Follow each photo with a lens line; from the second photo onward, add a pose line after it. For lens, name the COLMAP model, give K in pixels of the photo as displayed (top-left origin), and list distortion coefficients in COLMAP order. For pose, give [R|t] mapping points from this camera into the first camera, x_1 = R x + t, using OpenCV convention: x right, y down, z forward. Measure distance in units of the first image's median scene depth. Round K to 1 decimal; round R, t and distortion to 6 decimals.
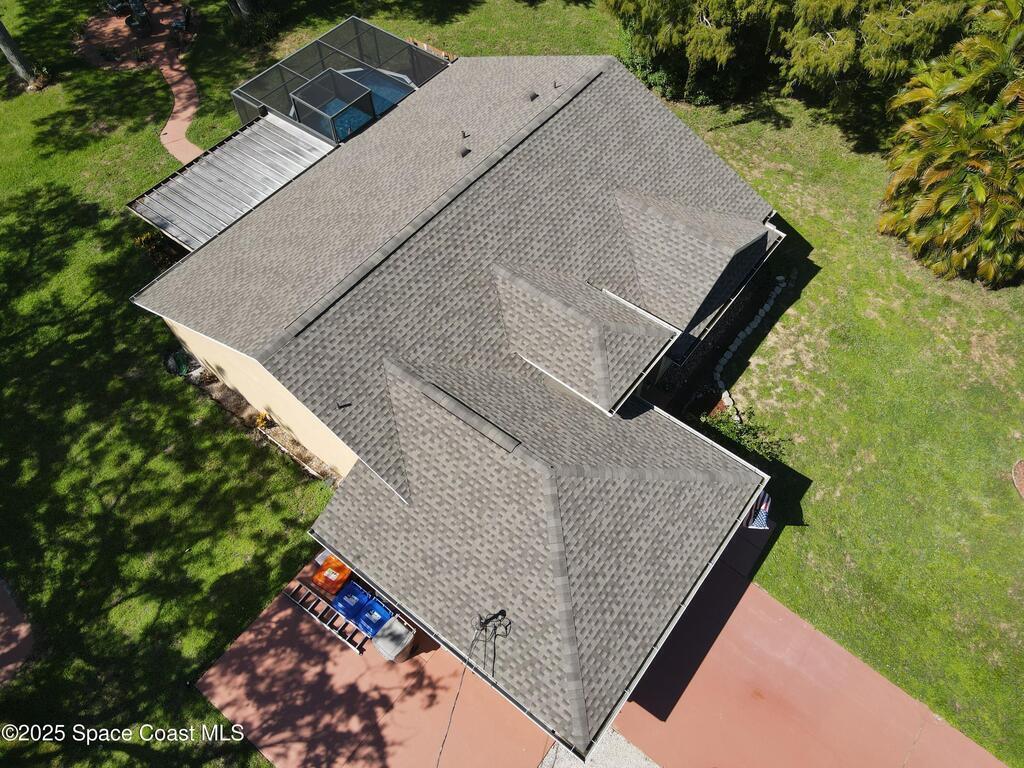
lens RADIAL K [[744.7, 0, 511.8], [0, 744.7, 392.8], [0, 0, 1]] dist [0.002100, 0.015035]
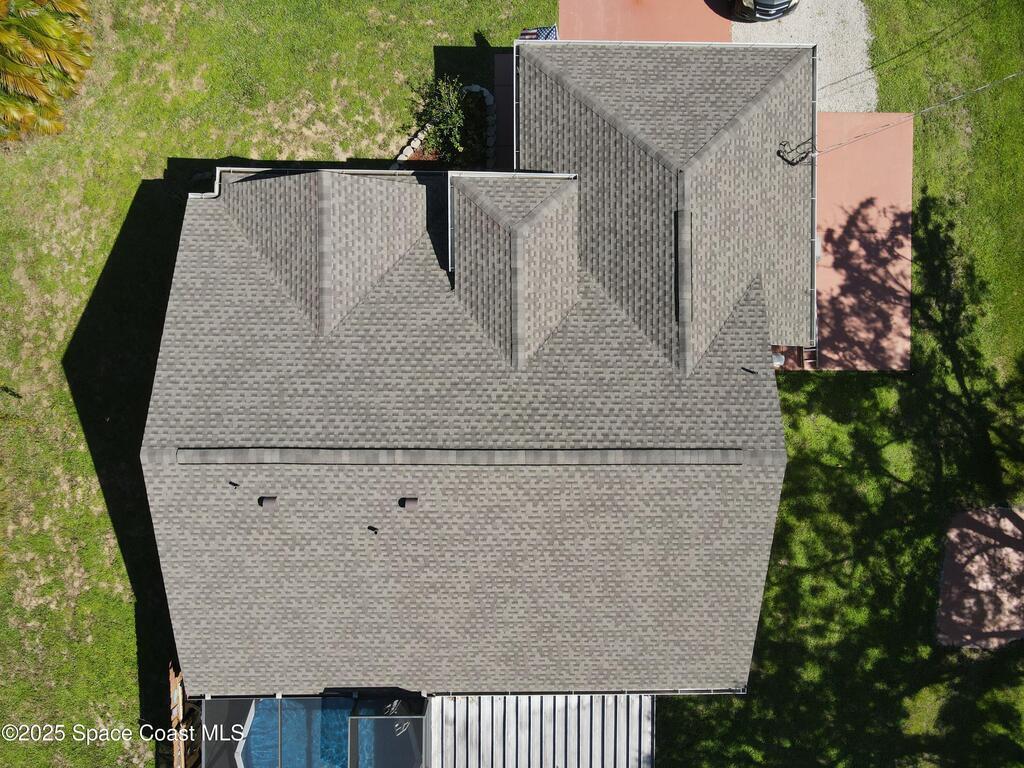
lens RADIAL K [[744.7, 0, 520.3], [0, 744.7, 387.4], [0, 0, 1]] dist [0.002100, 0.015035]
pose [[-0.611698, -0.790671, -0.025804, -0.018800], [0.648529, -0.519876, 0.556003, -0.641999], [-0.453030, 0.323371, 0.830780, 0.242751]]
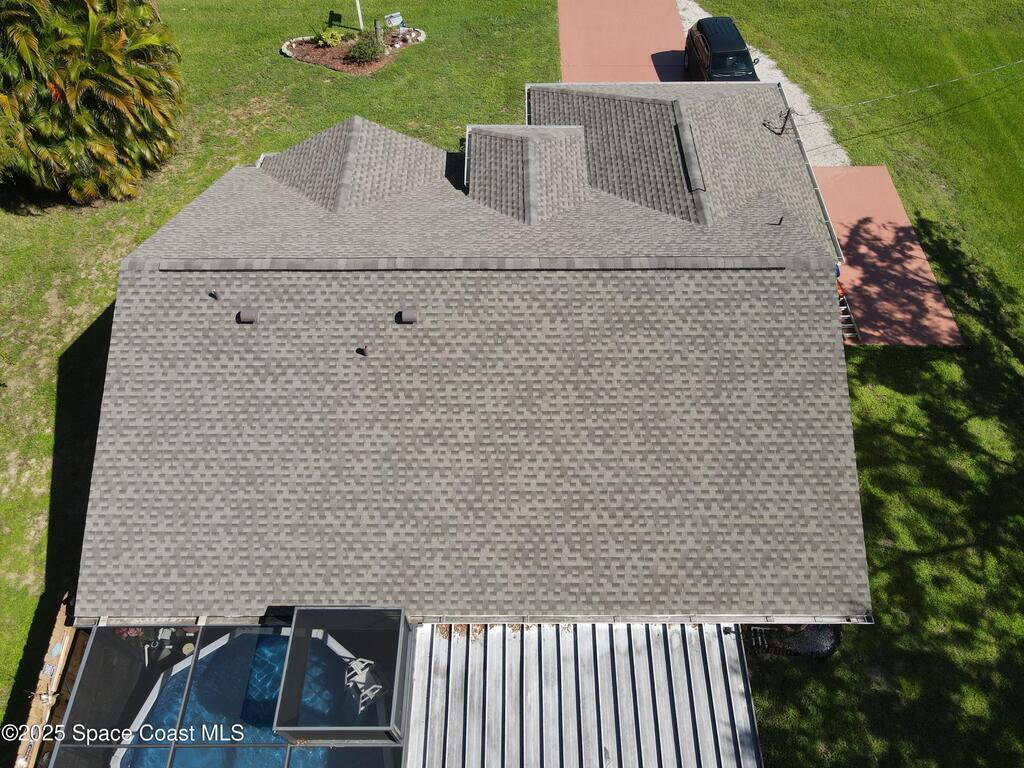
lens RADIAL K [[744.7, 0, 519.1], [0, 744.7, 391.4], [0, 0, 1]] dist [0.002100, 0.015035]
pose [[-0.616224, -0.638173, 0.461523, -0.508463], [0.668984, -0.114902, 0.734342, -0.792000], [-0.415607, 0.761271, 0.497733, 0.678519]]
